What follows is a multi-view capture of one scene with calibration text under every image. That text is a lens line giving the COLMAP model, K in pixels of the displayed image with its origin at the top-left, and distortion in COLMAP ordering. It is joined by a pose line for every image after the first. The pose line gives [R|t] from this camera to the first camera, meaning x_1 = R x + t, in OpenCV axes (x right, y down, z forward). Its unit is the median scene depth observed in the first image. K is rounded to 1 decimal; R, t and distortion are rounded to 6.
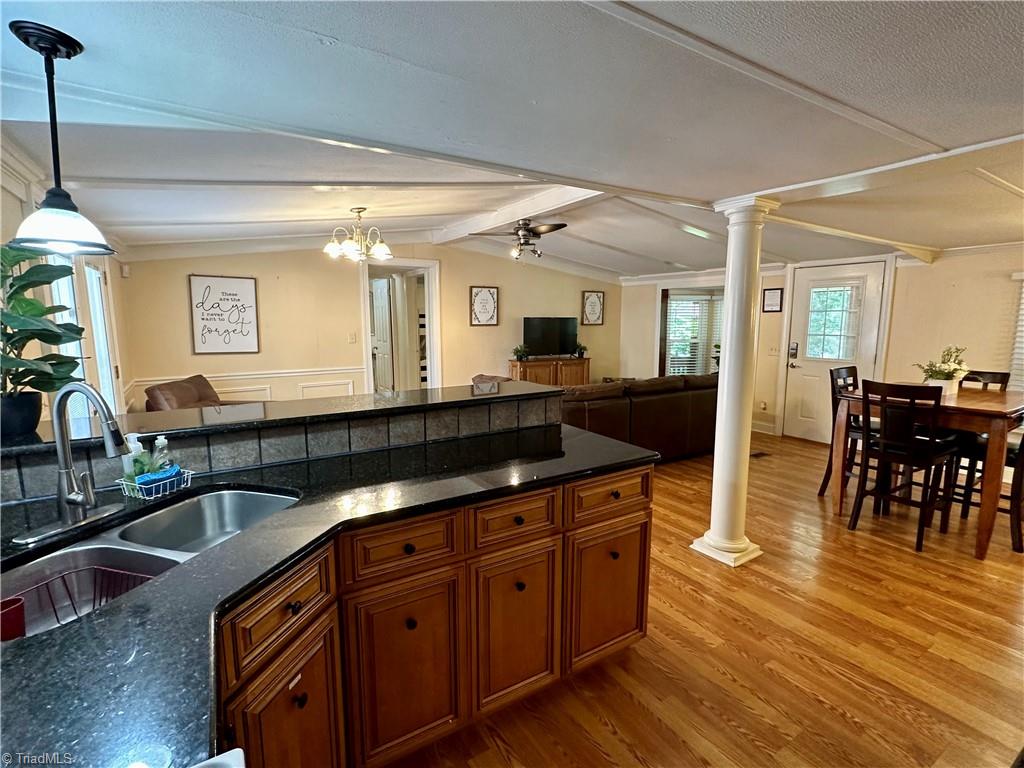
lens RADIAL K [[486.7, 0, 509.1], [0, 486.7, 387.0], [0, 0, 1]] dist [0.001233, 0.000723]
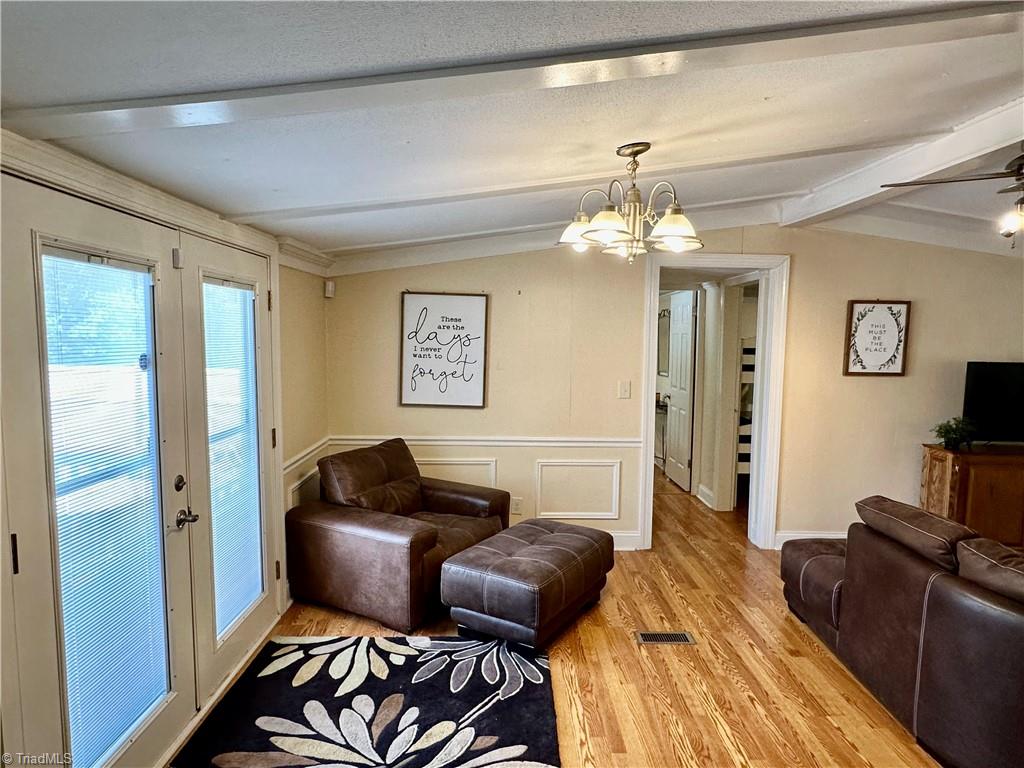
lens RADIAL K [[610.6, 0, 515.5], [0, 610.6, 388.2], [0, 0, 1]] dist [-0.010075, 0.001210]
pose [[0.862362, 0.057111, -0.503061, -0.056242], [-0.086098, 0.995687, -0.034554, -0.059395], [0.498918, 0.073111, 0.863560, 0.259678]]
